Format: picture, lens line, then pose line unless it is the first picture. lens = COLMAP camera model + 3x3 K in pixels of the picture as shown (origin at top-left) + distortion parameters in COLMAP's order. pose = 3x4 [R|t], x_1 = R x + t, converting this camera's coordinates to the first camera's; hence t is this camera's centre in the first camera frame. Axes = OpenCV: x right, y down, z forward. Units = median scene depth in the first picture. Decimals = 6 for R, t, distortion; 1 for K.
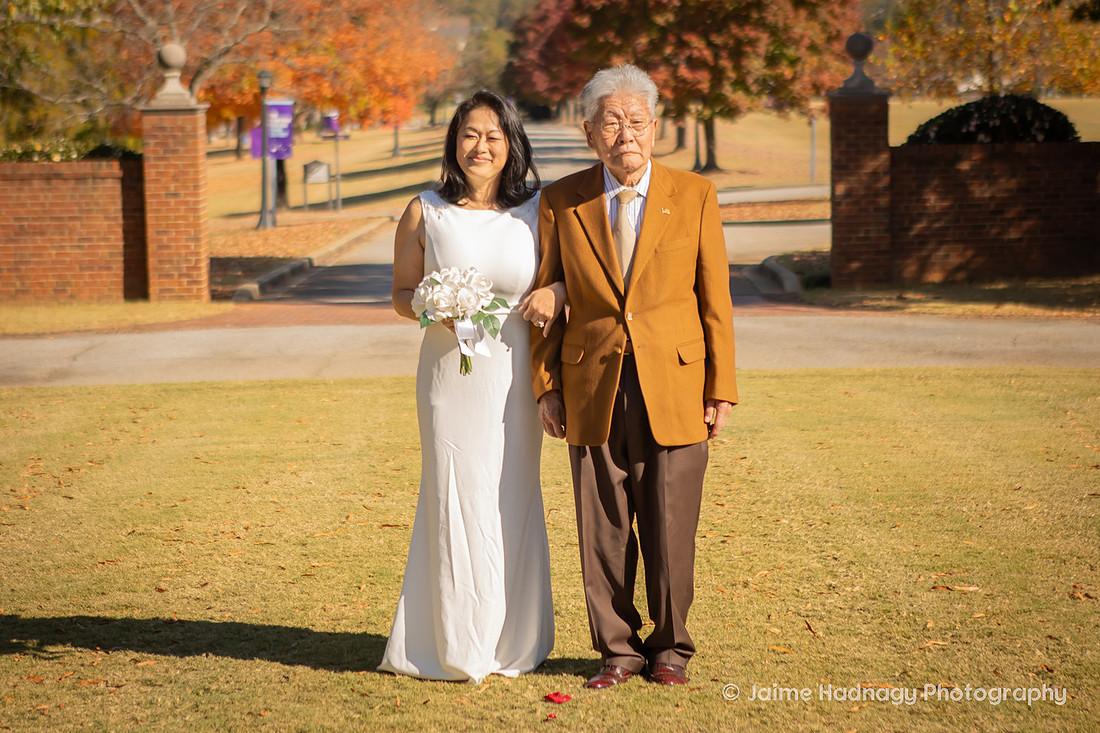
lens RADIAL K [[2081.7, 0, 552.2], [0, 2081.7, 366.3], [0, 0, 1]] dist [0.175454, 0.000000]
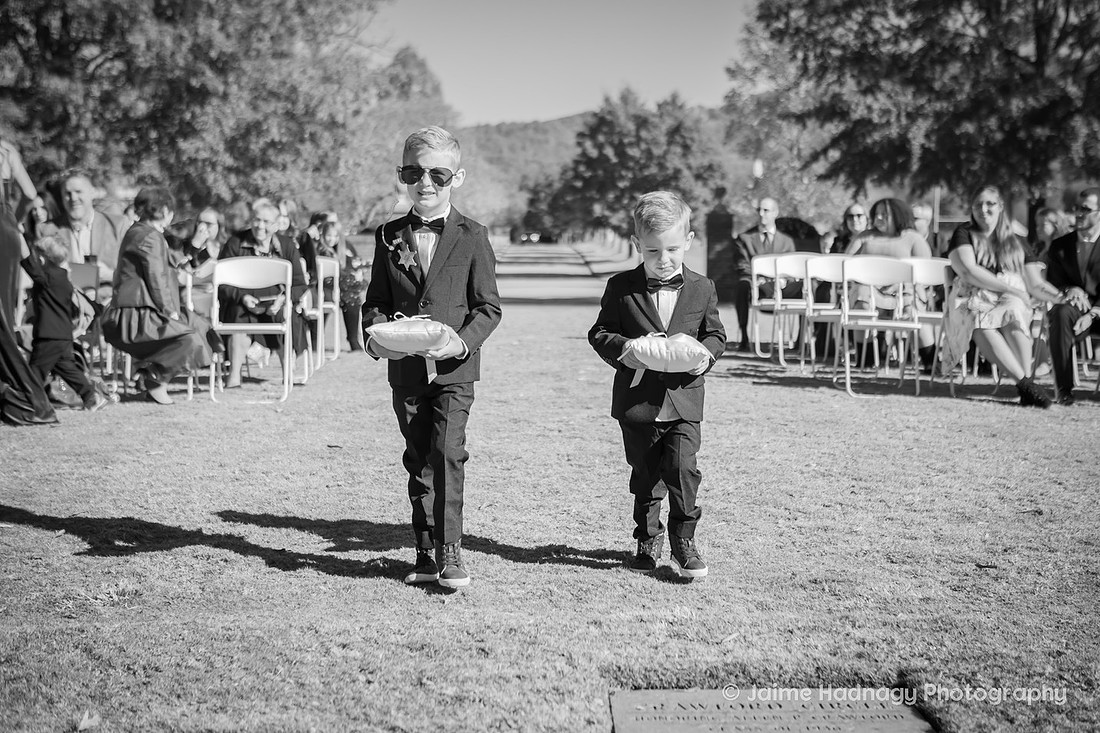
lens RADIAL K [[1578.0, 0, 548.7], [0, 1578.0, 366.5], [0, 0, 1]] dist [0.000540, 0.000000]
pose [[0.999605, 0.022666, 0.016633, -0.029078], [-0.021638, 0.997989, -0.059585, 0.071543], [-0.017950, 0.059201, 0.998085, -0.339023]]
